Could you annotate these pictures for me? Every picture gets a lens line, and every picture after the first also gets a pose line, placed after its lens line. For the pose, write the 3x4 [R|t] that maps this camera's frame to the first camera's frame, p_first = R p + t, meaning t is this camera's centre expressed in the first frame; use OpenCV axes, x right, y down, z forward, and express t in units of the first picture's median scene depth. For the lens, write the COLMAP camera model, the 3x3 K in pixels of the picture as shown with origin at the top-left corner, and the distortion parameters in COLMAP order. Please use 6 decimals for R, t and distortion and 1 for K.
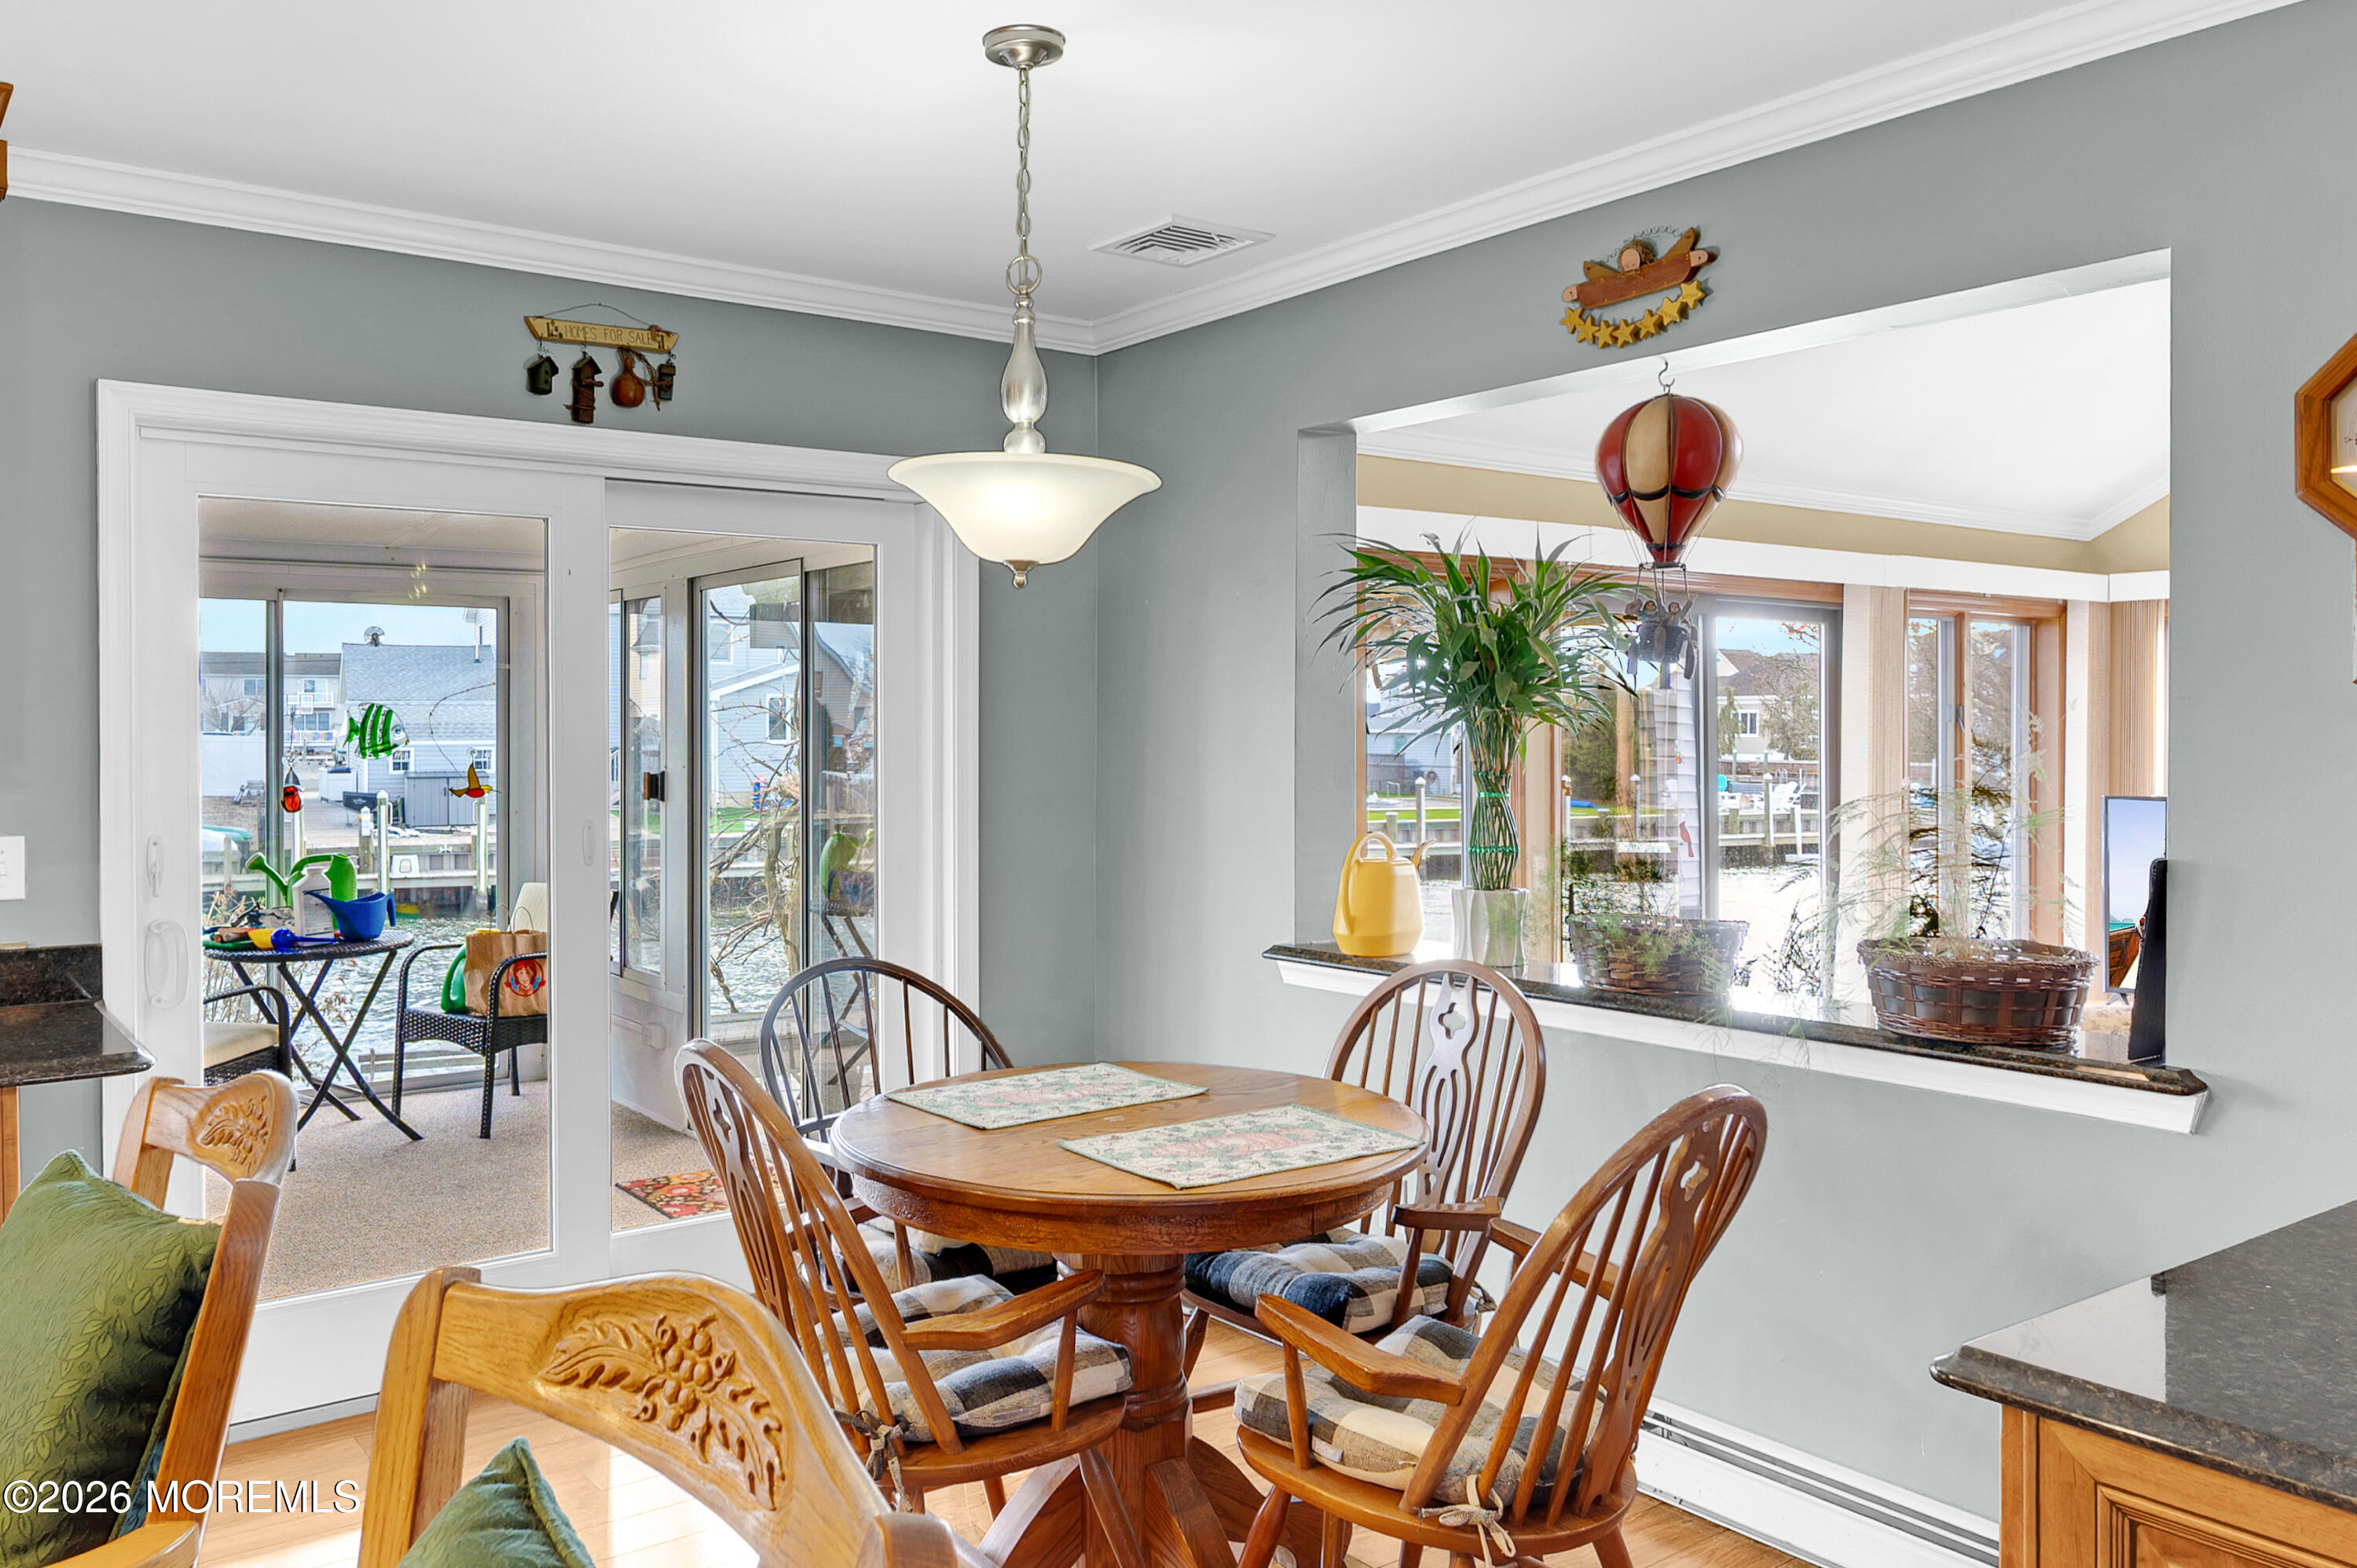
lens RADIAL K [[1726.8, 0, 1021.5], [0, 1726.8, 739.6], [0, 0, 1]] dist [0.014806, -0.001055]
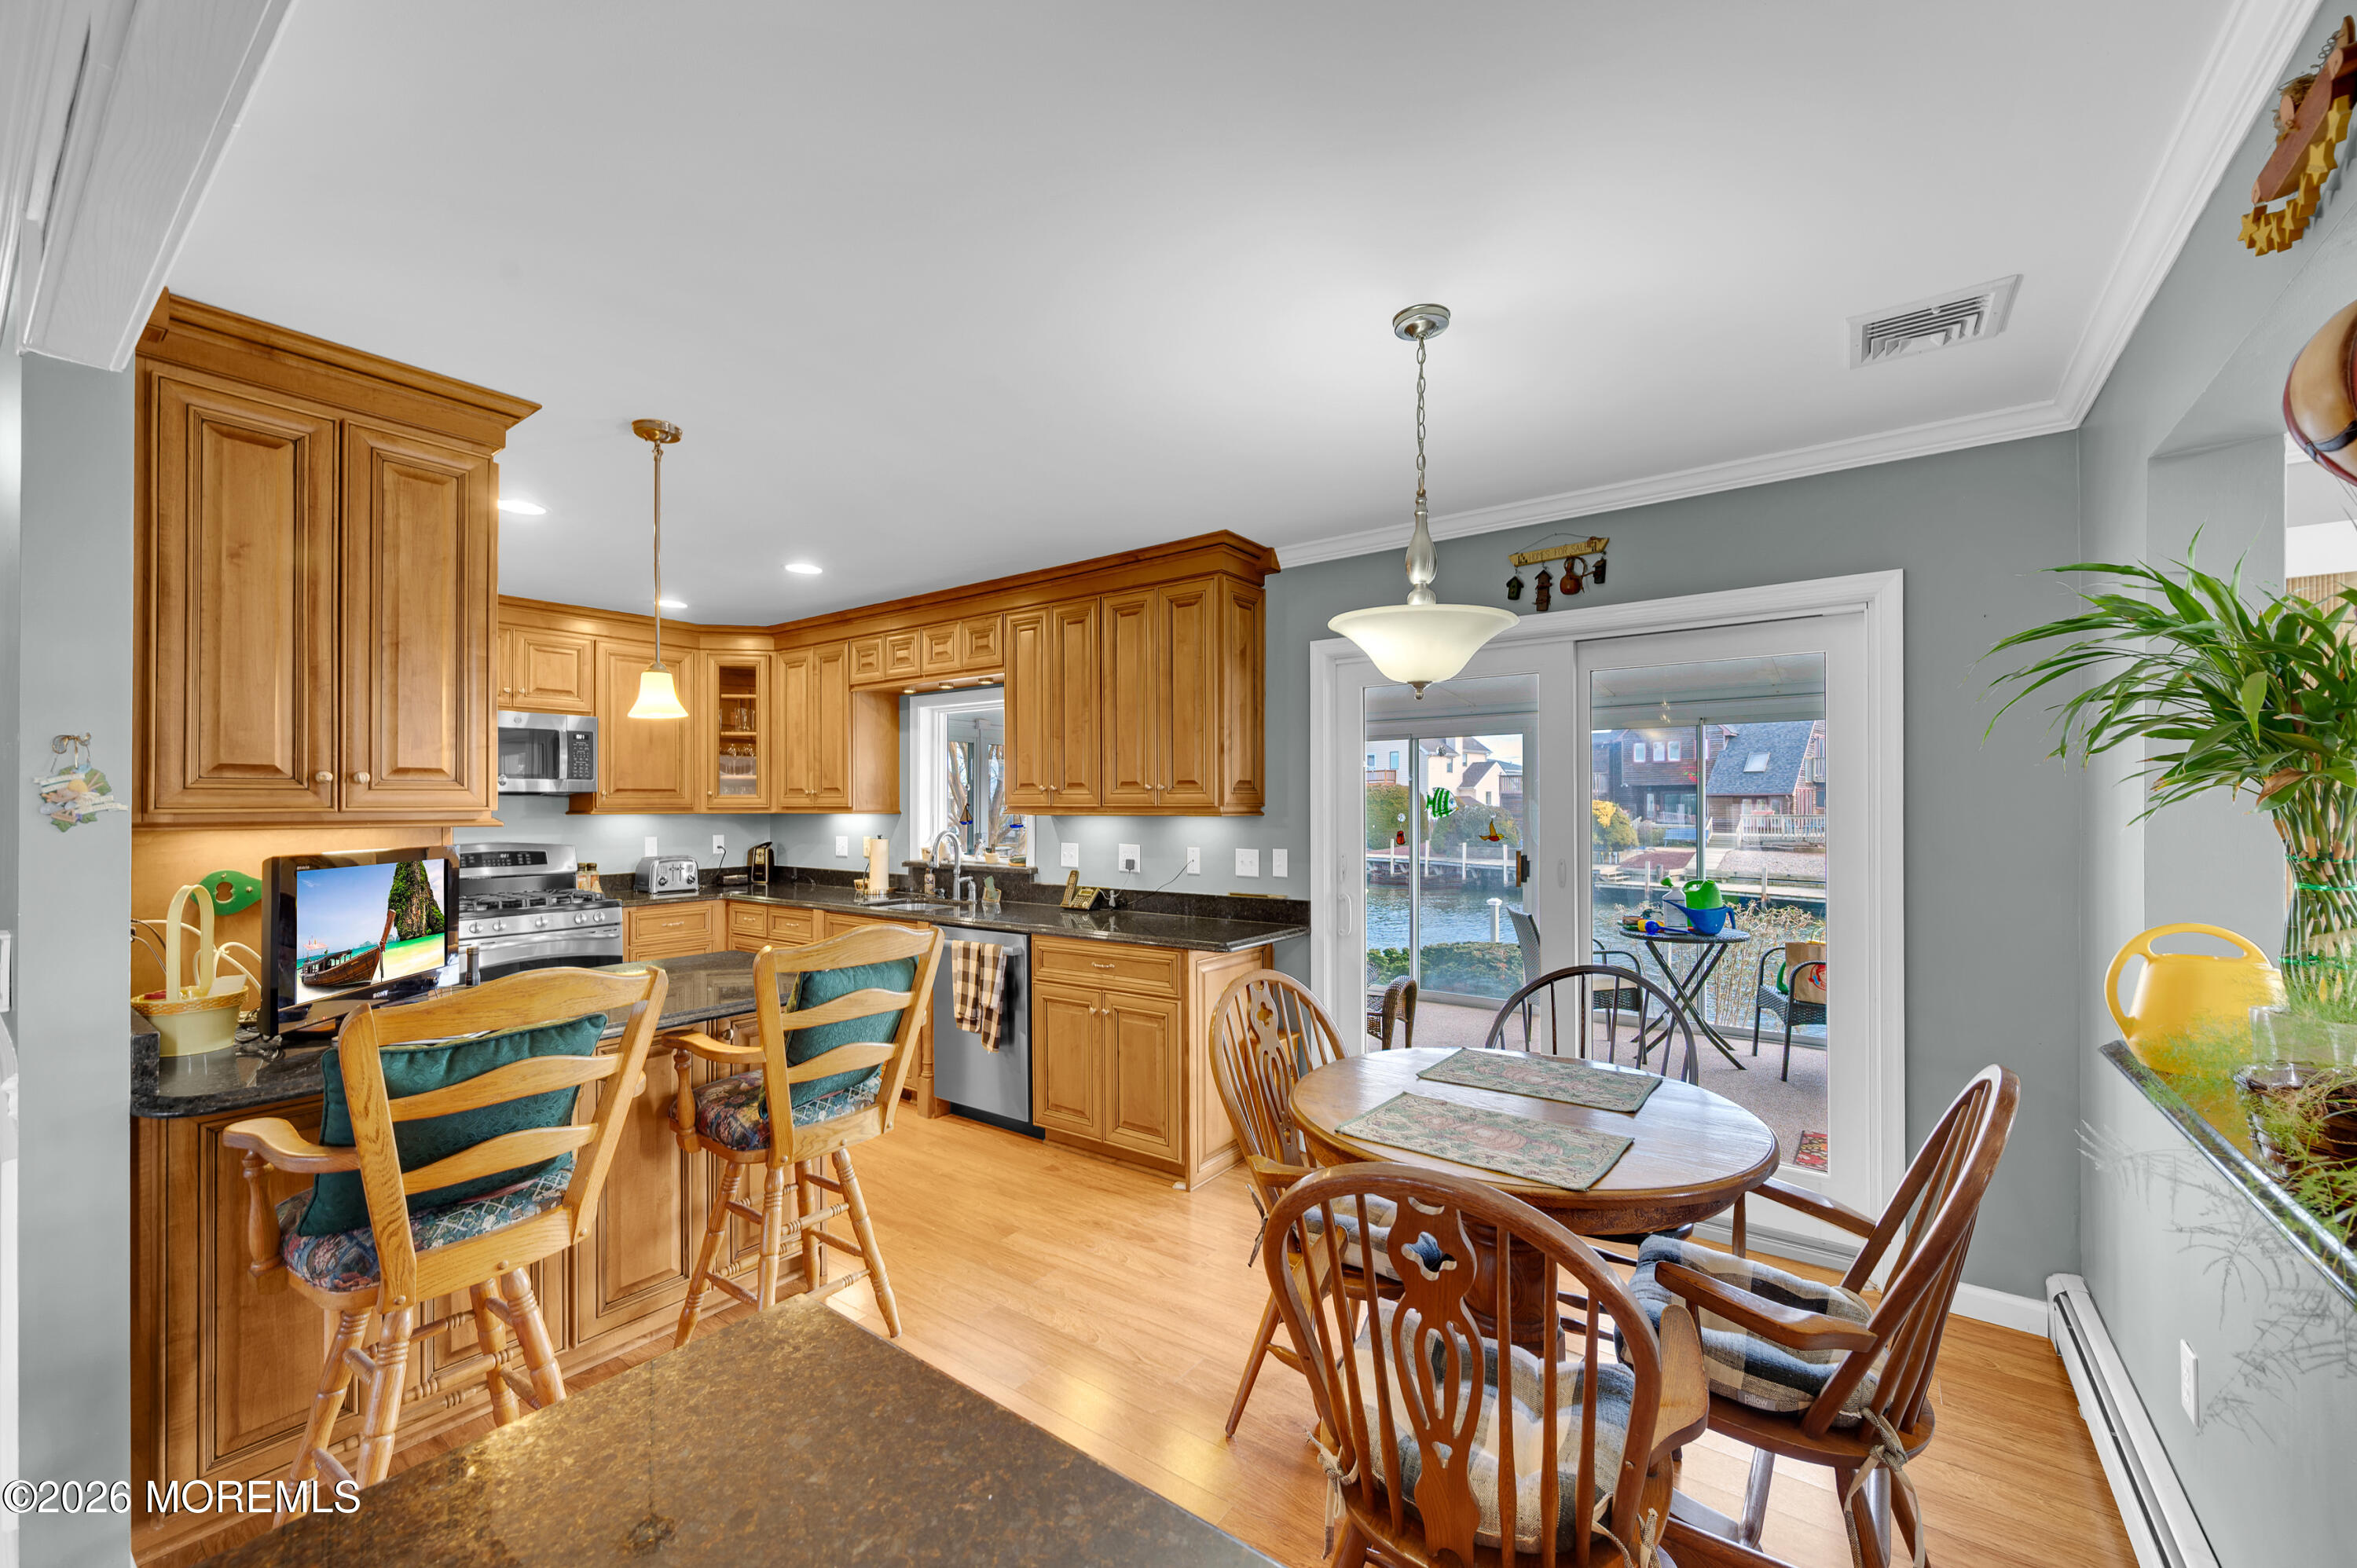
lens RADIAL K [[965.4, 0, 1182.1], [0, 965.4, 799.5], [0, 0, 1]] dist [0.008152, -0.000094]
pose [[0.322745, -0.005200, -0.946472, 0.545045], [-0.005421, 0.999958, -0.007342, 0.000407], [0.946470, 0.007500, 0.322703, 0.439432]]
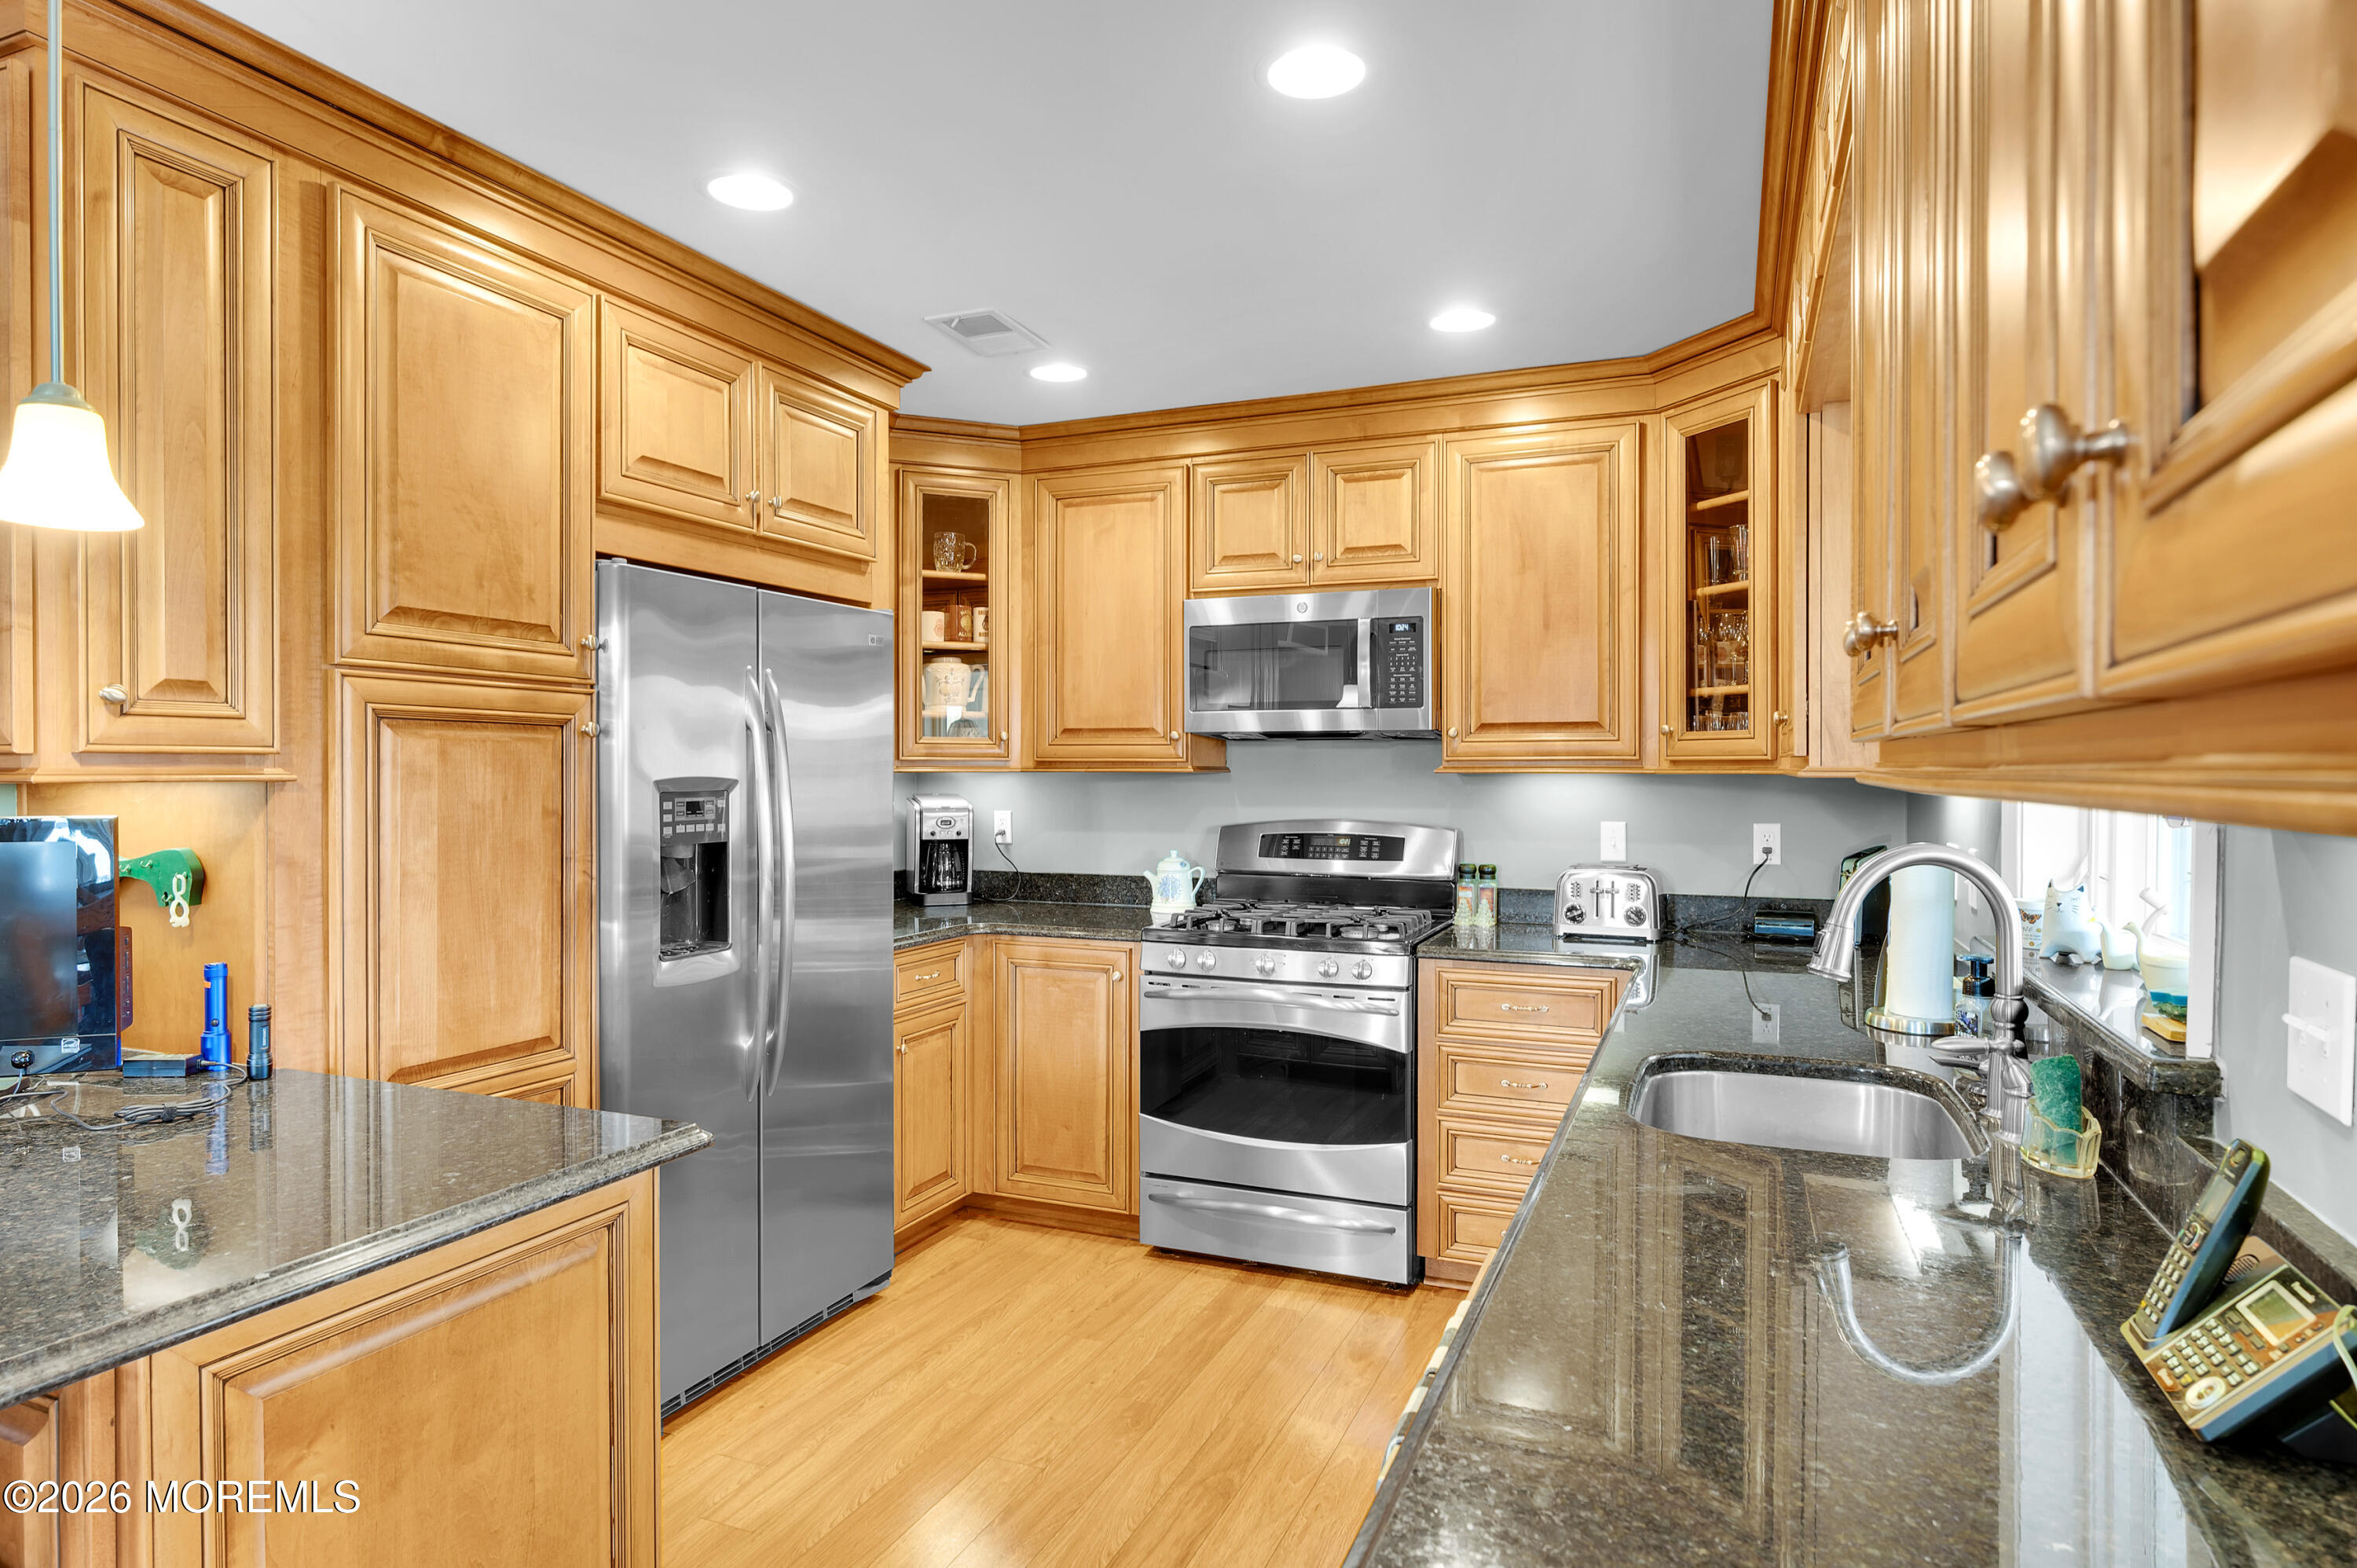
lens RADIAL K [[1351.3, 0, 1178.9], [0, 1351.3, 776.0], [0, 0, 1]] dist [0.002716, 0.000792]
pose [[-0.845617, 0.002408, -0.533785, -0.452009], [-0.004867, 0.999913, 0.012222, 0.007898], [0.533768, 0.012933, -0.845532, 0.905716]]
